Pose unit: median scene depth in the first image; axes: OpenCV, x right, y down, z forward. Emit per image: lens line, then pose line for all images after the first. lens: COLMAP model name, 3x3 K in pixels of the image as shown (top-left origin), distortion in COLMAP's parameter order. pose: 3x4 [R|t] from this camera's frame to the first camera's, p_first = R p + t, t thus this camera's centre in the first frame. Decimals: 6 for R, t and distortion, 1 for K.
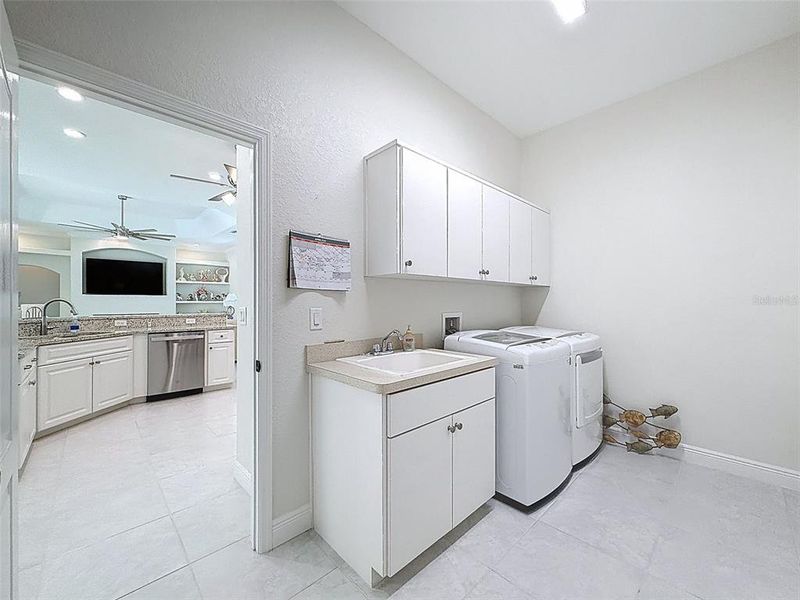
lens RADIAL K [[322.1, 0, 399.9], [0, 322.1, 301.0], [0, 0, 1]] dist [0.000972, 0.000205]
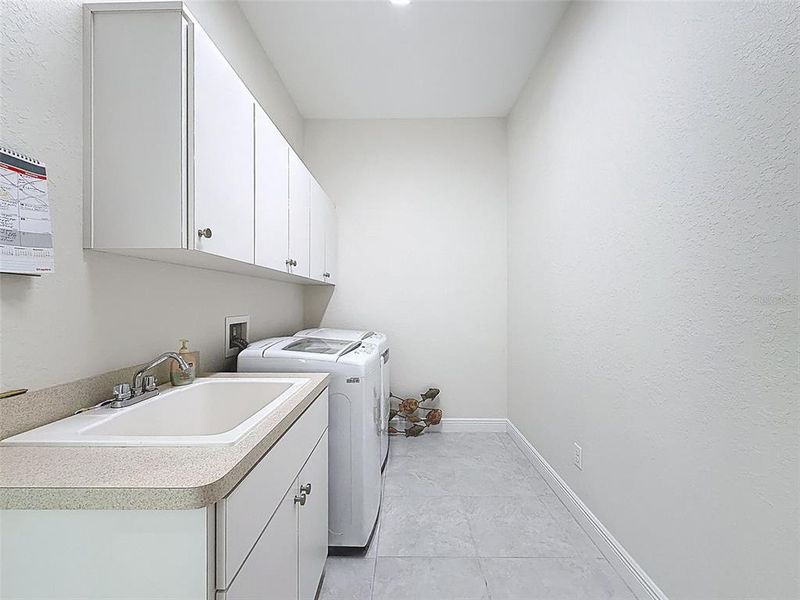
lens RADIAL K [[322.1, 0, 399.9], [0, 322.1, 301.0], [0, 0, 1]] dist [0.000972, 0.000205]
pose [[0.702120, 0.002236, 0.712055, -0.104989], [-0.002283, 0.999997, -0.000889, 0.002077], [-0.712055, -0.001002, 0.702123, 0.271593]]
